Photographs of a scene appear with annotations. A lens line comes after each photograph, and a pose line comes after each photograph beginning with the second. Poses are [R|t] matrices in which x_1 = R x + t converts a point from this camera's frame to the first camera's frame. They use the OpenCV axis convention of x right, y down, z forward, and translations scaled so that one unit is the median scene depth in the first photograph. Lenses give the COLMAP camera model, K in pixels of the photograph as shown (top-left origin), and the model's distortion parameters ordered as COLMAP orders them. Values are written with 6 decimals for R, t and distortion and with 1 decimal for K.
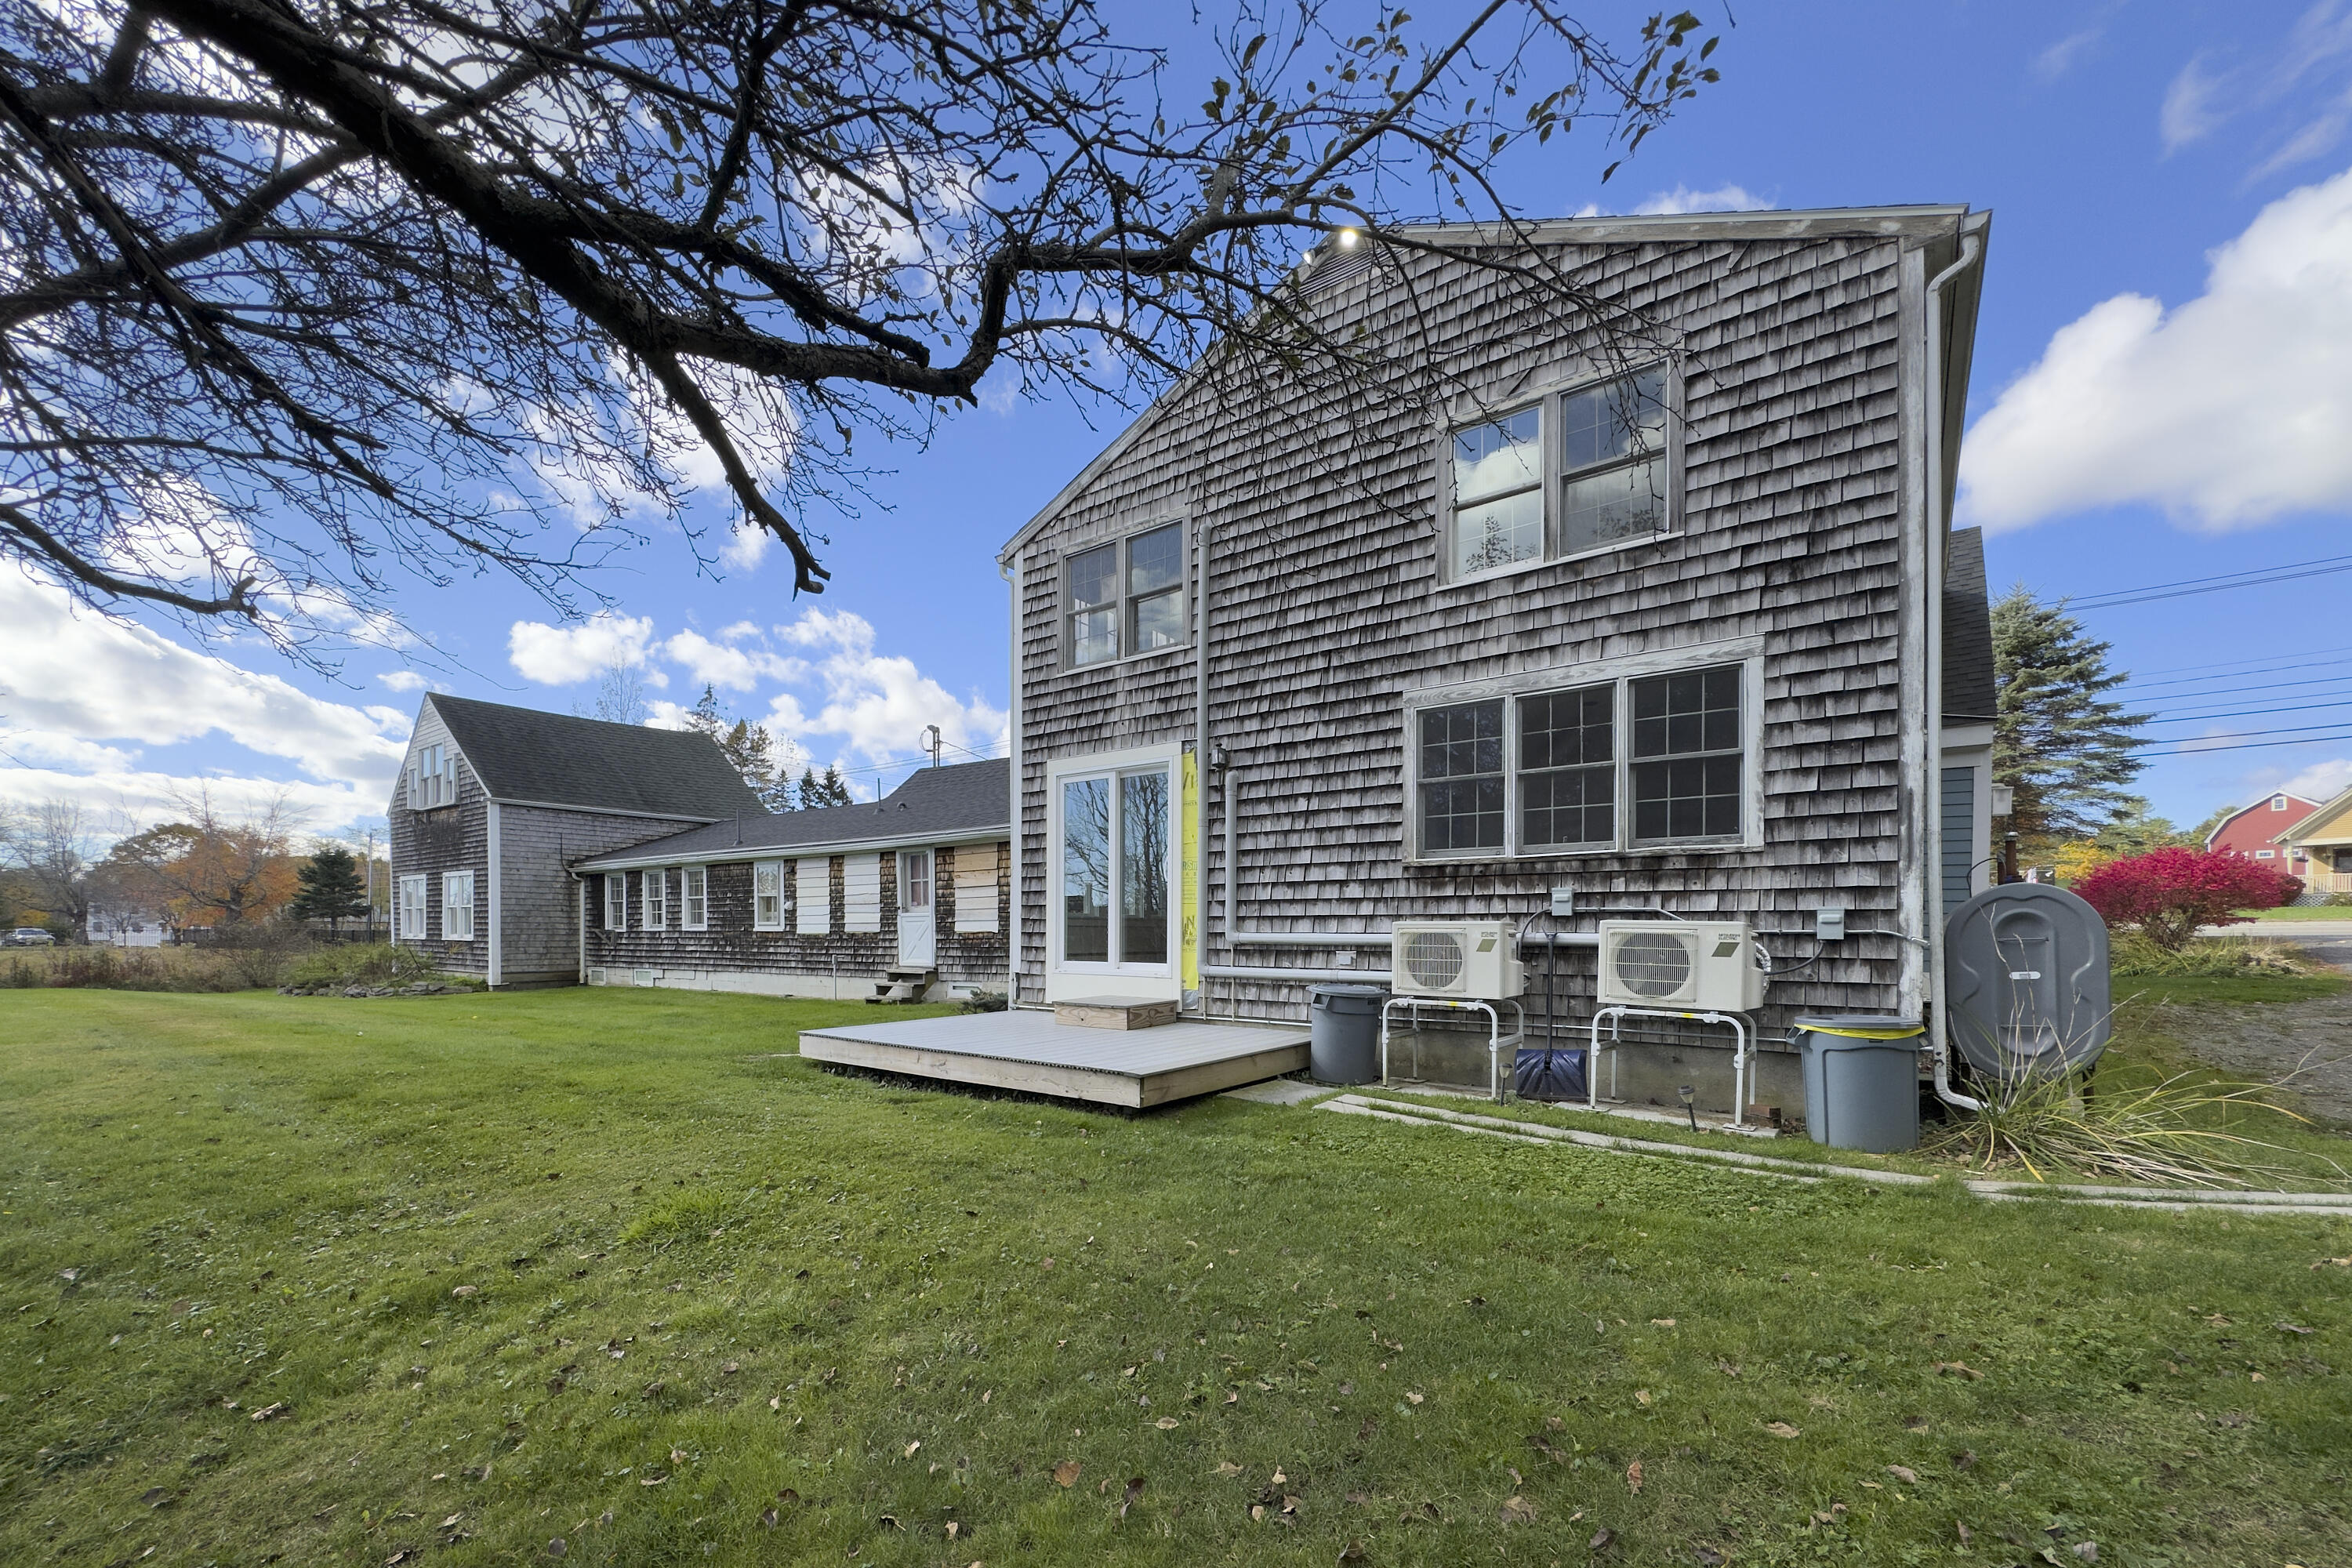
lens RADIAL K [[964.2, 0, 1246.4], [0, 964.2, 910.6], [0, 0, 1]] dist [-0.003541, 0.002096]
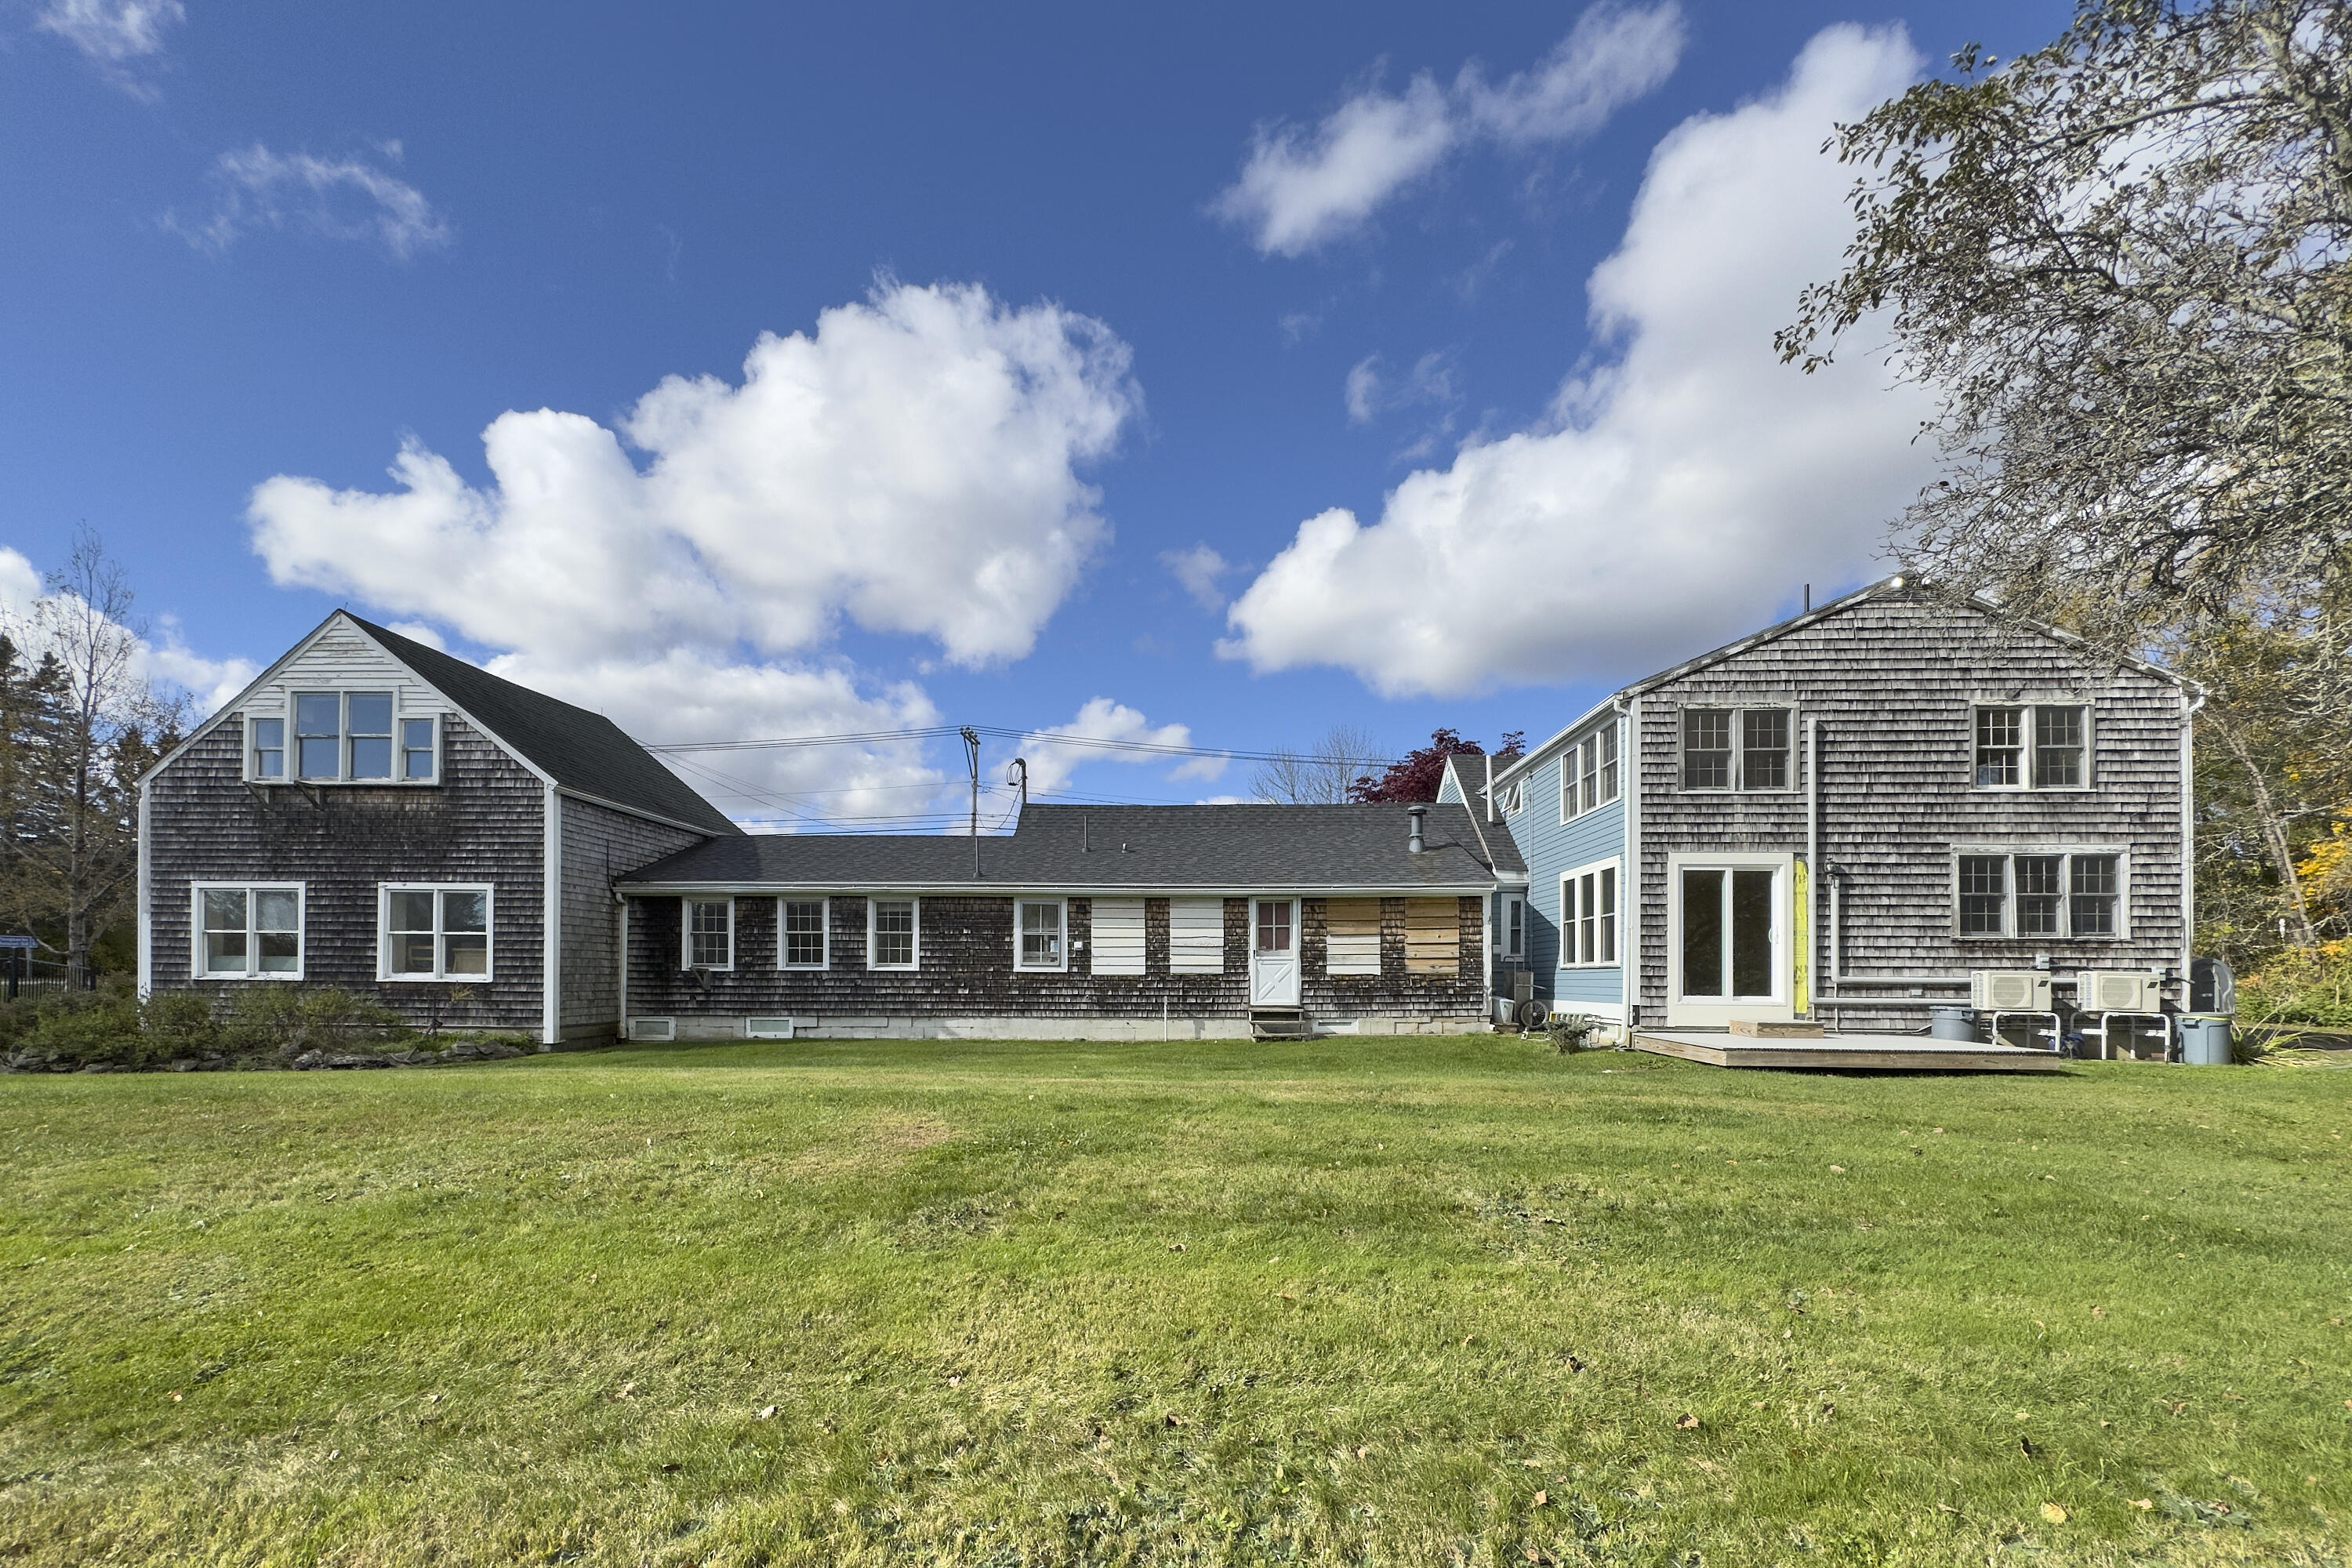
lens RADIAL K [[964.2, 0, 1150.0], [0, 964.2, 945.5], [0, 0, 1]] dist [-0.003541, 0.002096]
pose [[0.822860, 0.020956, 0.567858, -2.002551], [-0.016462, 0.999779, -0.013040, 0.011909], [-0.568006, 0.001382, 0.823023, 0.350214]]
